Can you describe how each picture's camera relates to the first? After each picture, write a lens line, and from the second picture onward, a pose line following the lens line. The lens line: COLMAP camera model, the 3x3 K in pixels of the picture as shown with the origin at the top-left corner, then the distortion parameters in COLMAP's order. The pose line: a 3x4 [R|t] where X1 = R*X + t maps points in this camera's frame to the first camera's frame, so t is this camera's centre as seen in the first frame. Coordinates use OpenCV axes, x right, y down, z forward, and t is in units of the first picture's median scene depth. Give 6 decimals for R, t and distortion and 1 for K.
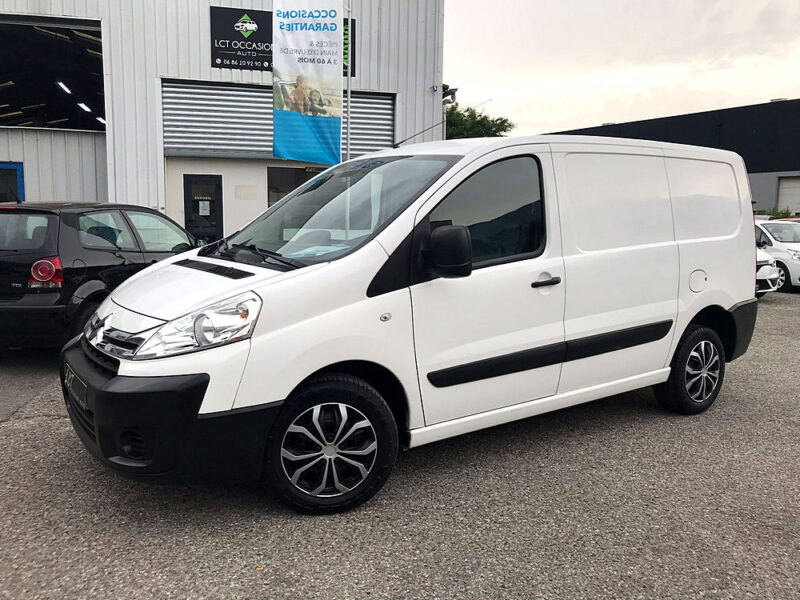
lens RADIAL K [[654.4, 0, 394.7], [0, 654.4, 291.4], [0, 0, 1]] dist [0.021116, -0.003095]
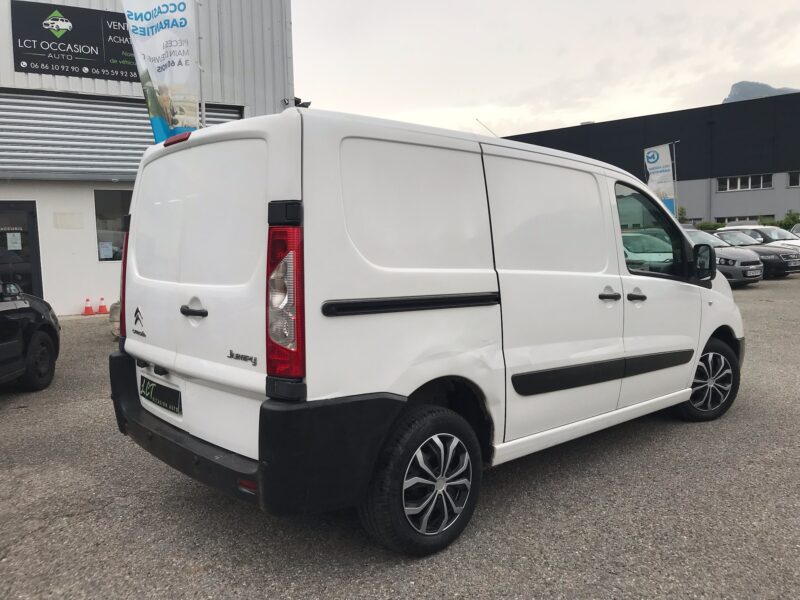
lens RADIAL K [[654.4, 0, 392.4], [0, 654.4, 294.9], [0, 0, 1]] dist [0.021116, -0.003095]
pose [[0.970883, -0.057232, 0.232615, -0.079474], [0.063656, 0.997768, -0.020197, -0.038669], [-0.230940, 0.034417, 0.972359, 0.275139]]
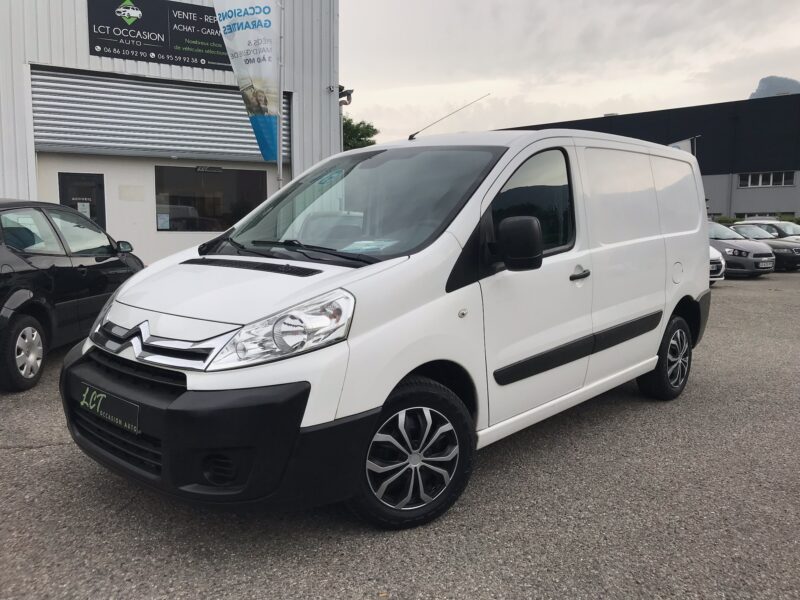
lens RADIAL K [[654.4, 0, 393.2], [0, 654.4, 293.3], [0, 0, 1]] dist [0.021116, -0.003095]
pose [[0.976936, -0.026883, 0.211836, -0.218006], [0.027927, 0.999608, -0.001938, 0.006507], [-0.211701, 0.007809, 0.977303, 0.066955]]
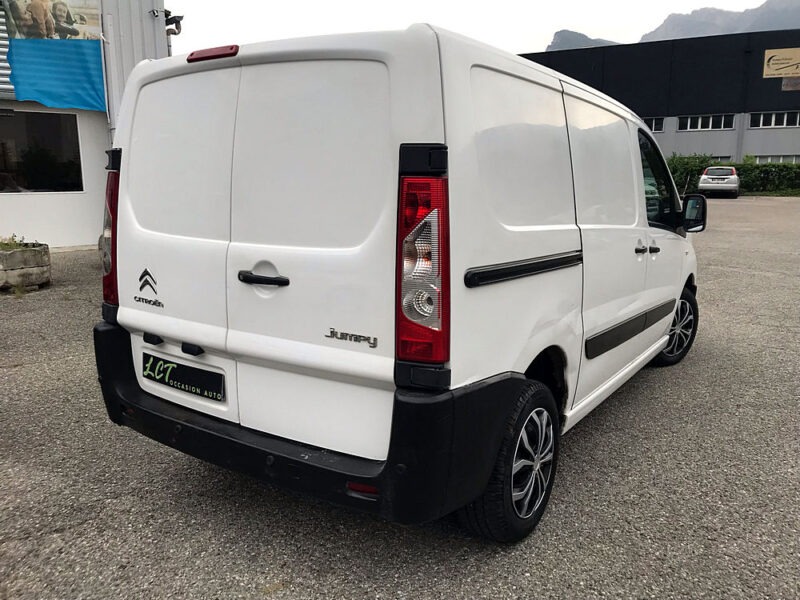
lens RADIAL K [[654.4, 0, 393.8], [0, 654.4, 294.7], [0, 0, 1]] dist [0.021116, -0.003095]
pose [[0.886268, -0.098890, 0.452493, -0.264184], [0.063882, 0.993703, 0.092048, -0.076409], [-0.458747, -0.052673, 0.887004, 0.446970]]
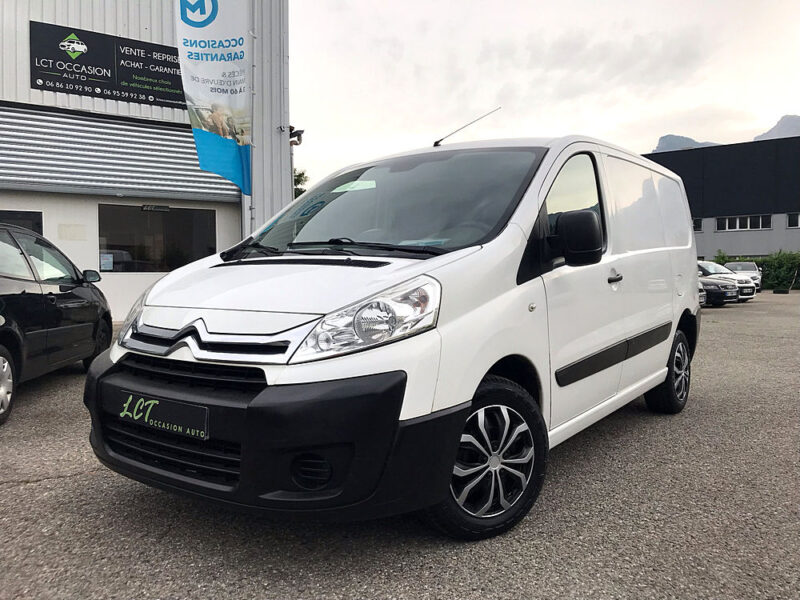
lens RADIAL K [[654.4, 0, 394.4], [0, 654.4, 294.3], [0, 0, 1]] dist [0.021116, -0.003095]
pose [[0.946606, -0.025144, 0.321411, -0.339970], [0.050804, 0.996132, -0.071699, 0.053466], [-0.318365, 0.084200, 0.944221, 0.138832]]
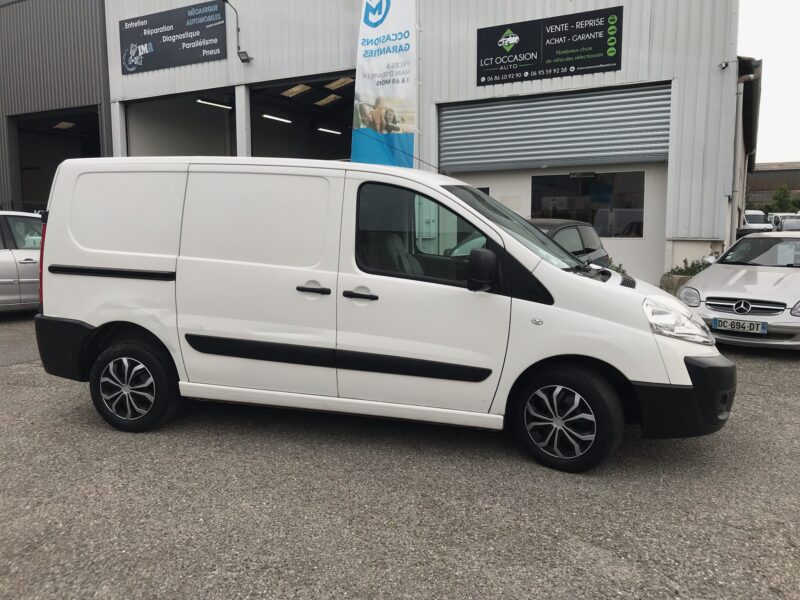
lens RADIAL K [[654.4, 0, 395.1], [0, 654.4, 293.5], [0, 0, 1]] dist [0.021116, -0.003095]
pose [[0.730223, 0.057855, -0.680755, 1.127591], [-0.061837, 0.997915, 0.018479, -0.055640], [0.680405, 0.028602, 0.732278, 0.436235]]
